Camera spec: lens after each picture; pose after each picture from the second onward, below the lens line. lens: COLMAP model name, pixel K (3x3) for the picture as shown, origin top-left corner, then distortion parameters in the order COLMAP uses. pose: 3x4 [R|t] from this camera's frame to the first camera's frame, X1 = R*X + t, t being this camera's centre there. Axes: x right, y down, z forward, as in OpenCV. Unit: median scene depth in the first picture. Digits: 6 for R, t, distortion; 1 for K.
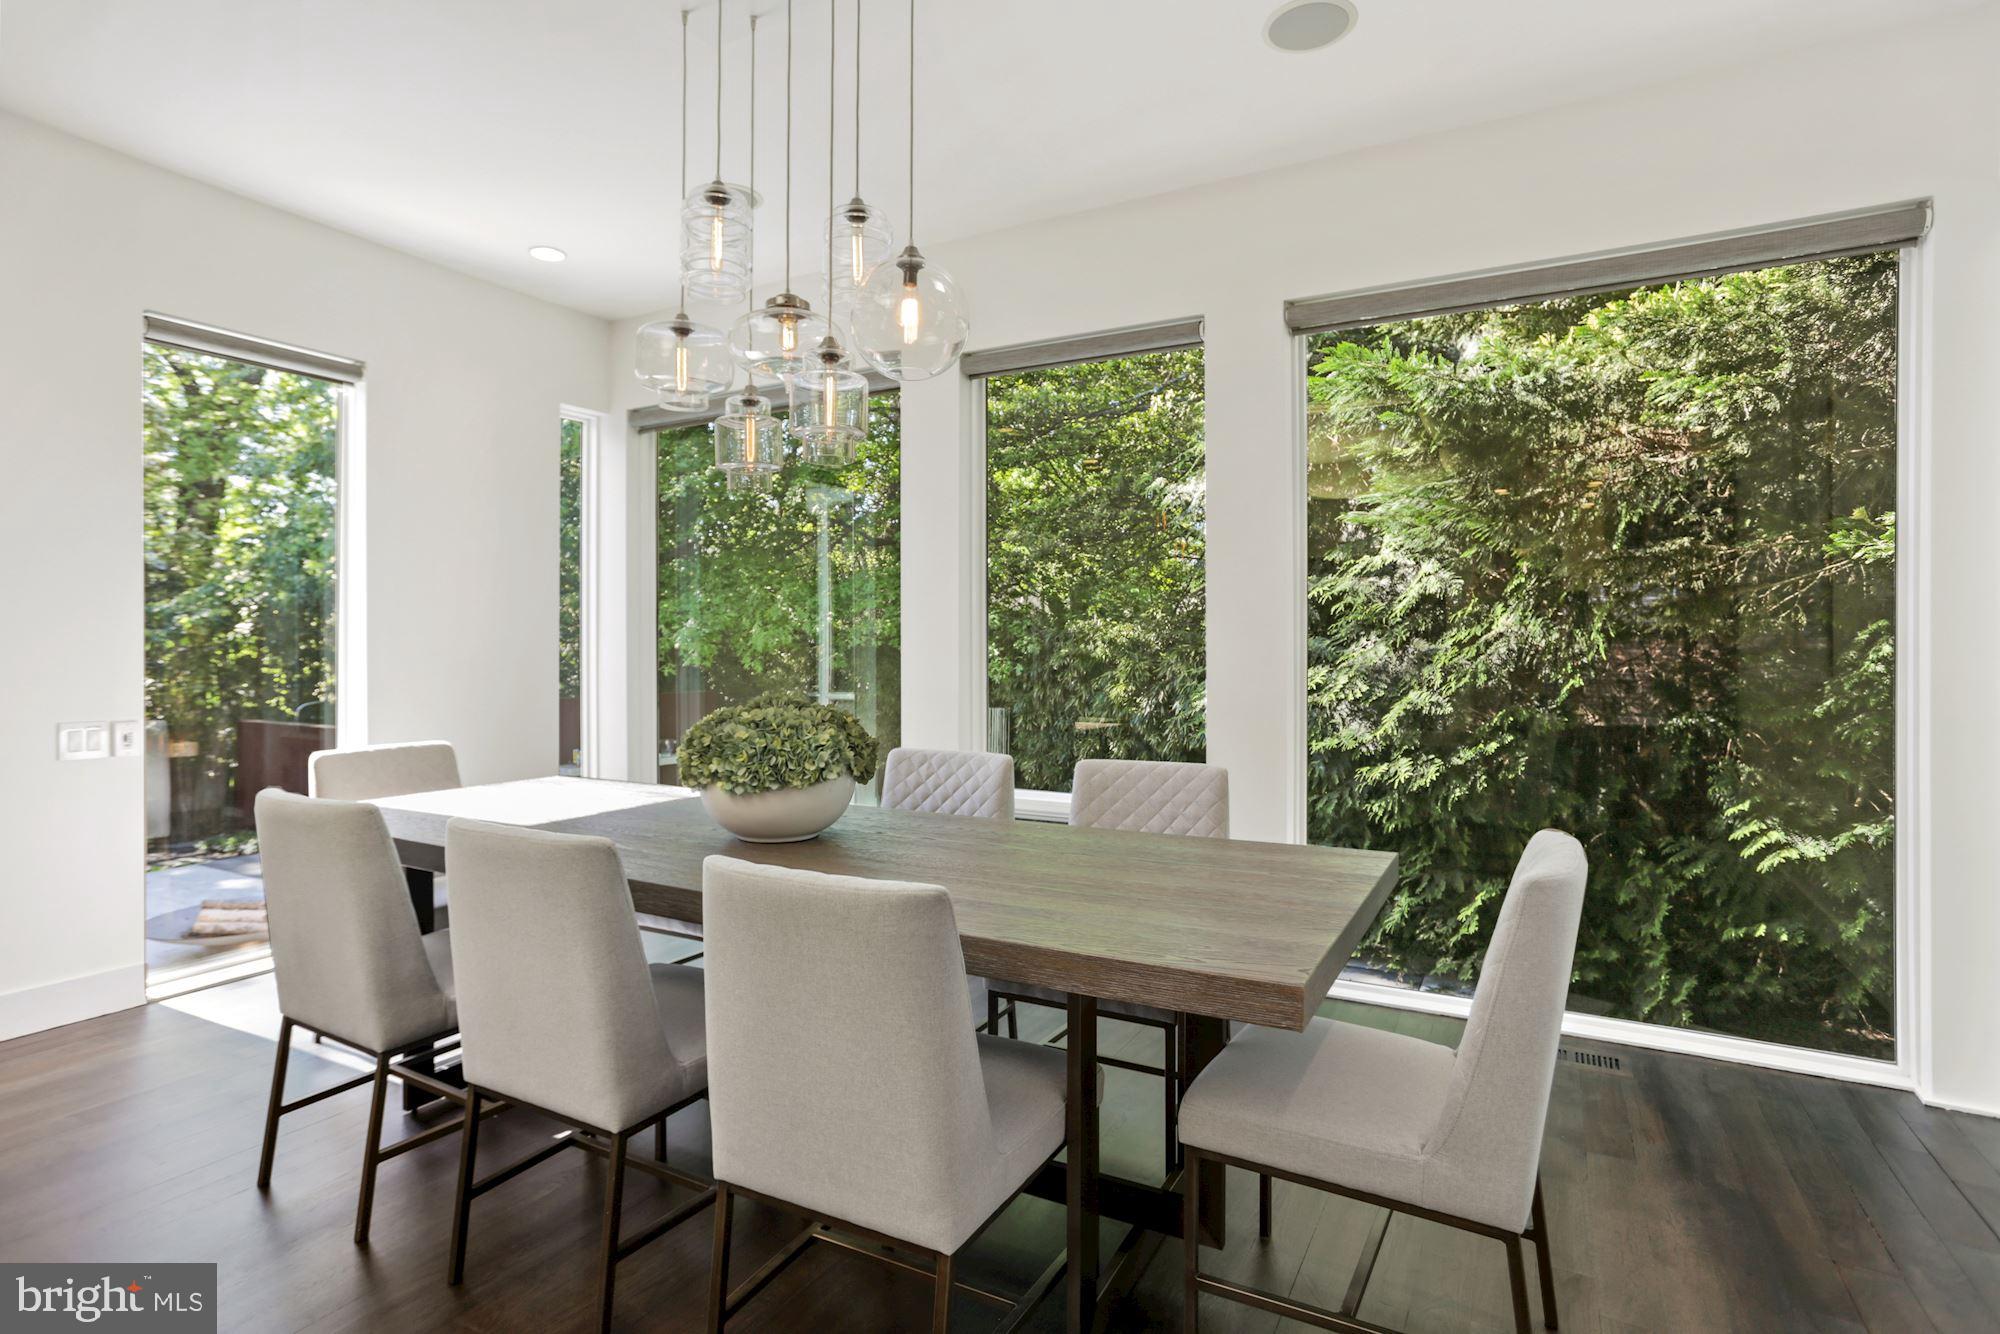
lens RADIAL K [[970.5, 0, 1016.9], [0, 970.5, 674.7], [0, 0, 1]] dist [-0.021728, 0.002904]
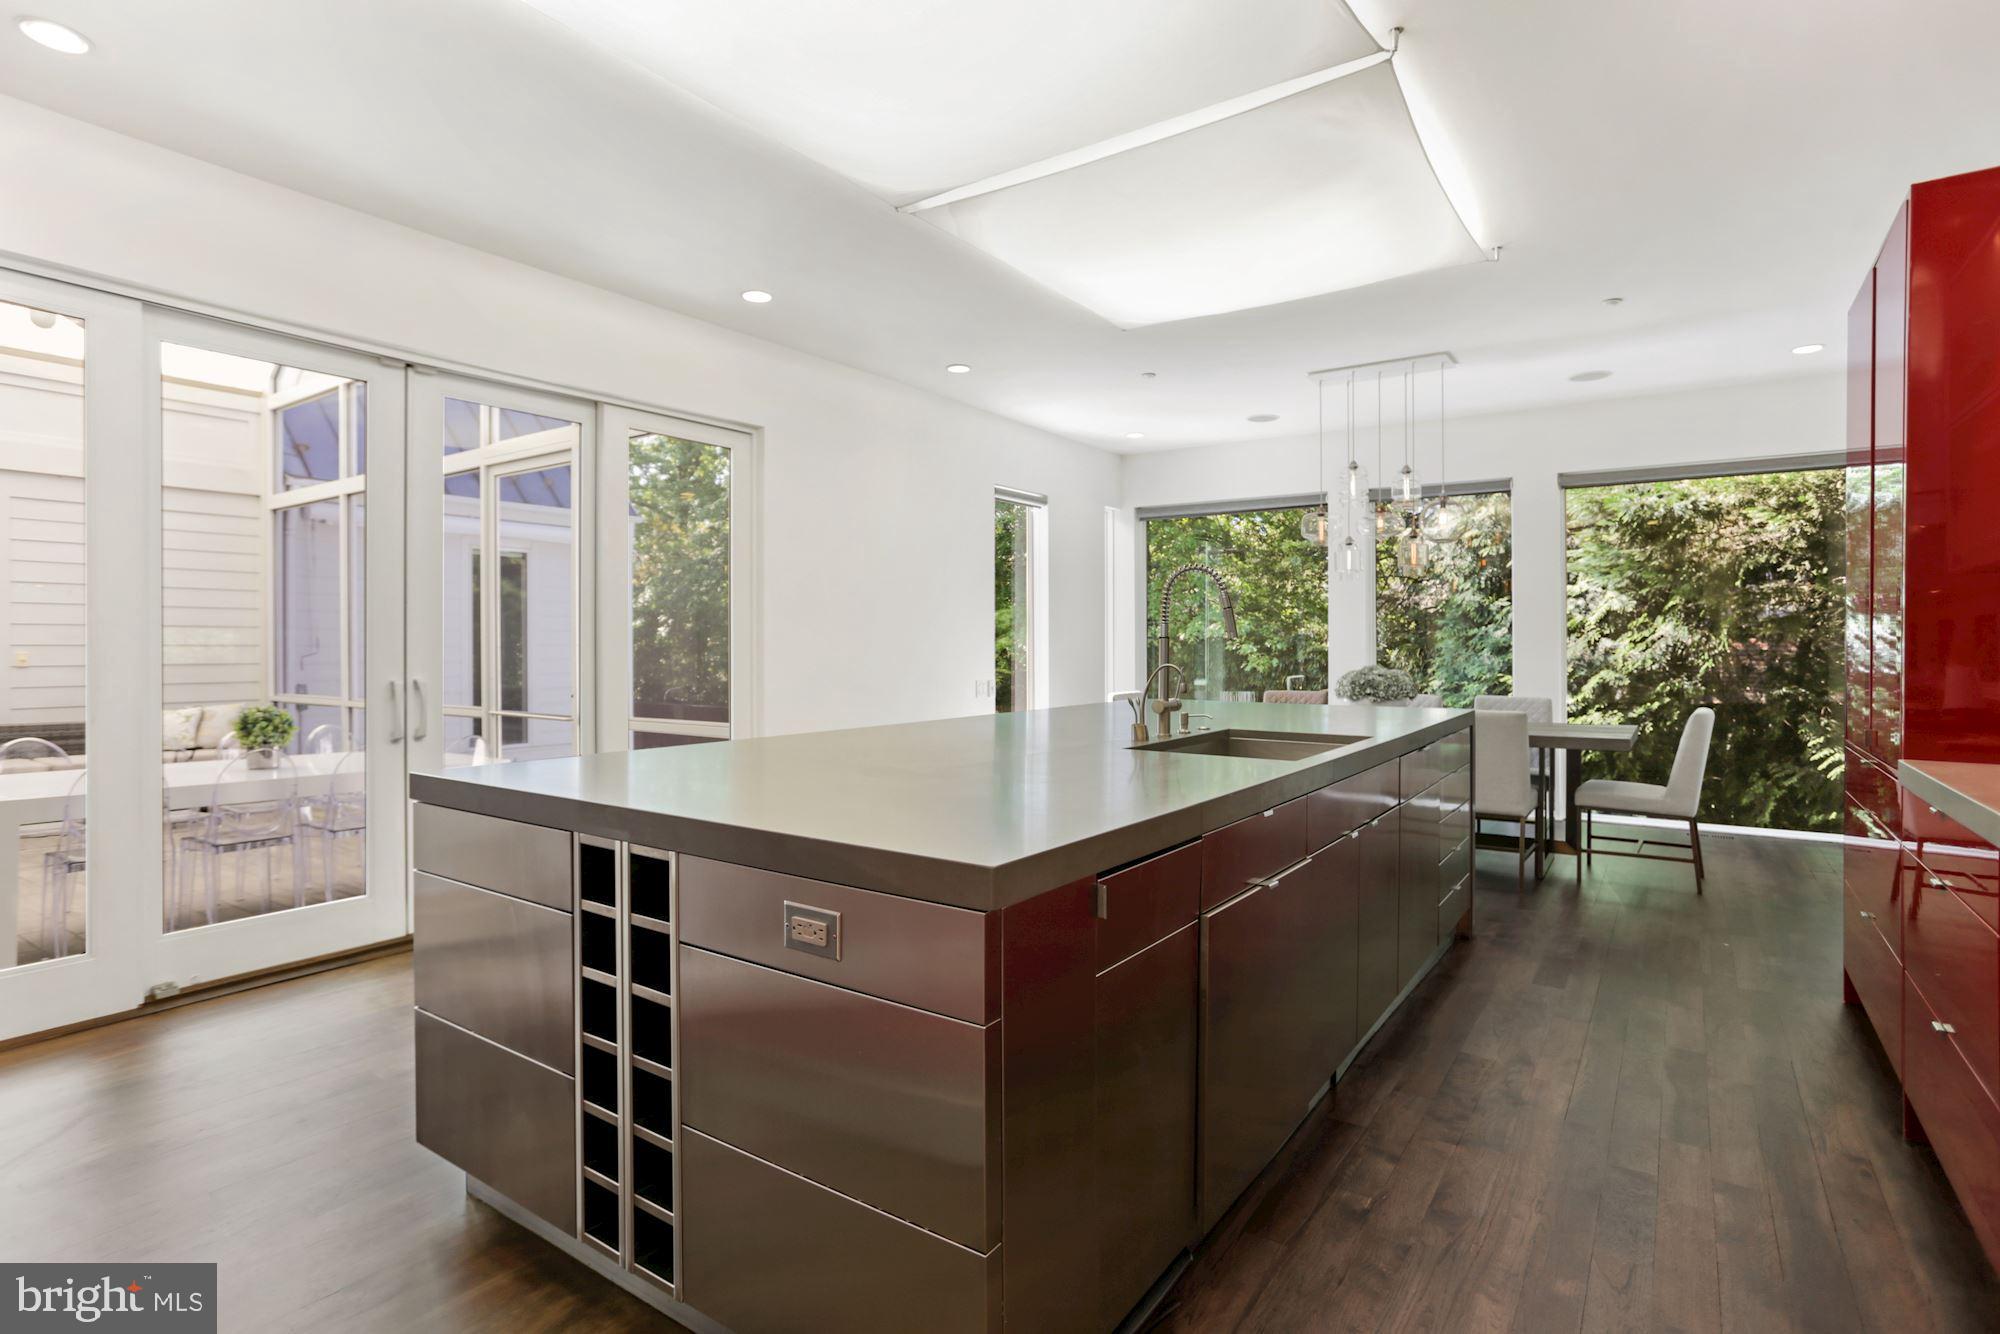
lens RADIAL K [[970.5, 0, 981.3], [0, 970.5, 646.0], [0, 0, 1]] dist [-0.021728, 0.002904]
pose [[0.990943, 0.006924, -0.134102, -0.415856], [-0.009654, 0.999759, -0.019719, 0.017640], [0.133933, 0.020835, 0.990771, -0.753199]]
